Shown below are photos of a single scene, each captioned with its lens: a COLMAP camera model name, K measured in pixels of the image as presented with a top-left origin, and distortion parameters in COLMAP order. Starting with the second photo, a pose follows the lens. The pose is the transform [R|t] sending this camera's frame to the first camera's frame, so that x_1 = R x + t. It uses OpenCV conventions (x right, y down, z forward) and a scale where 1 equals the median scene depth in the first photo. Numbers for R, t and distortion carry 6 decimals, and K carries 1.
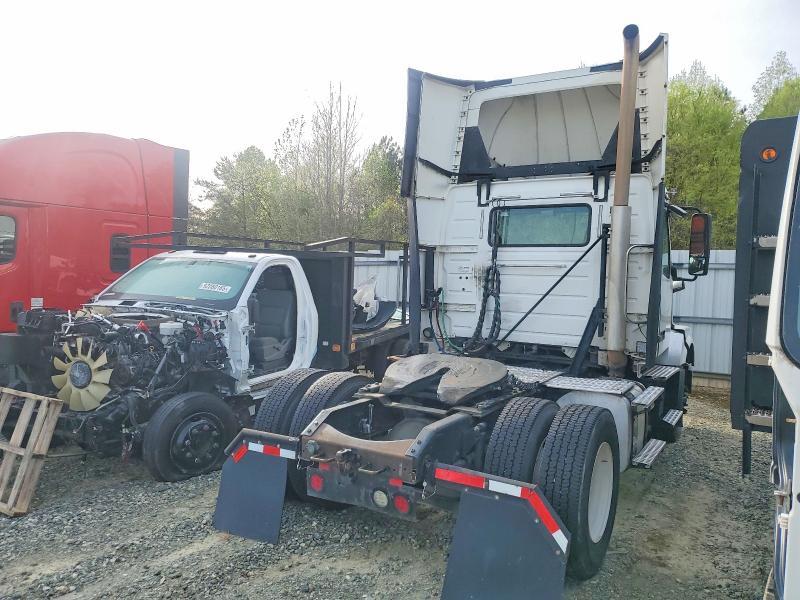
lens RADIAL K [[585.0, 0, 400.0], [0, 585.0, 300.0], [0, 0, 1]] dist [-0.004009, -0.001247]
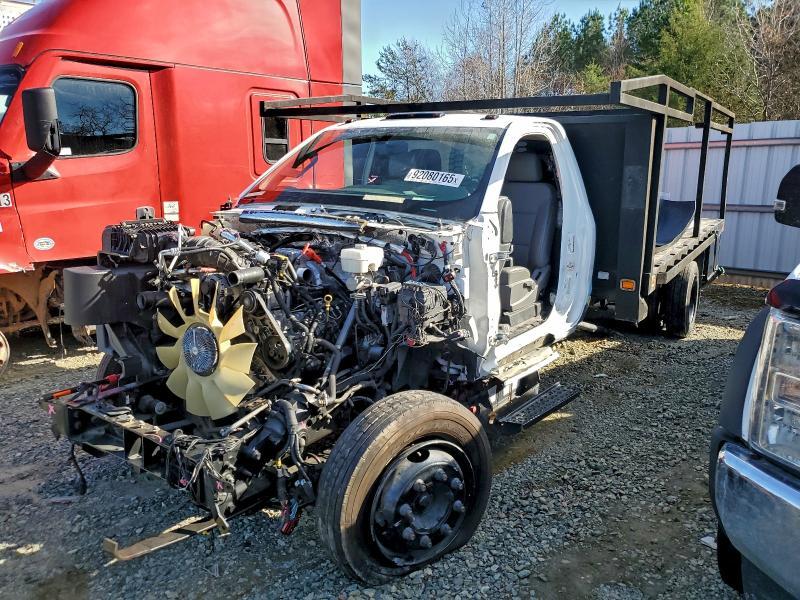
lens RADIAL K [[637.9, 0, 400.0], [0, 637.9, 300.0], [0, 0, 1]] dist [0.108134, -0.000341]
pose [[0.961280, 0.028087, -0.274138, -0.205882], [0.013279, 0.988916, 0.147883, 0.002058], [0.275253, -0.145797, 0.950252, 0.474421]]
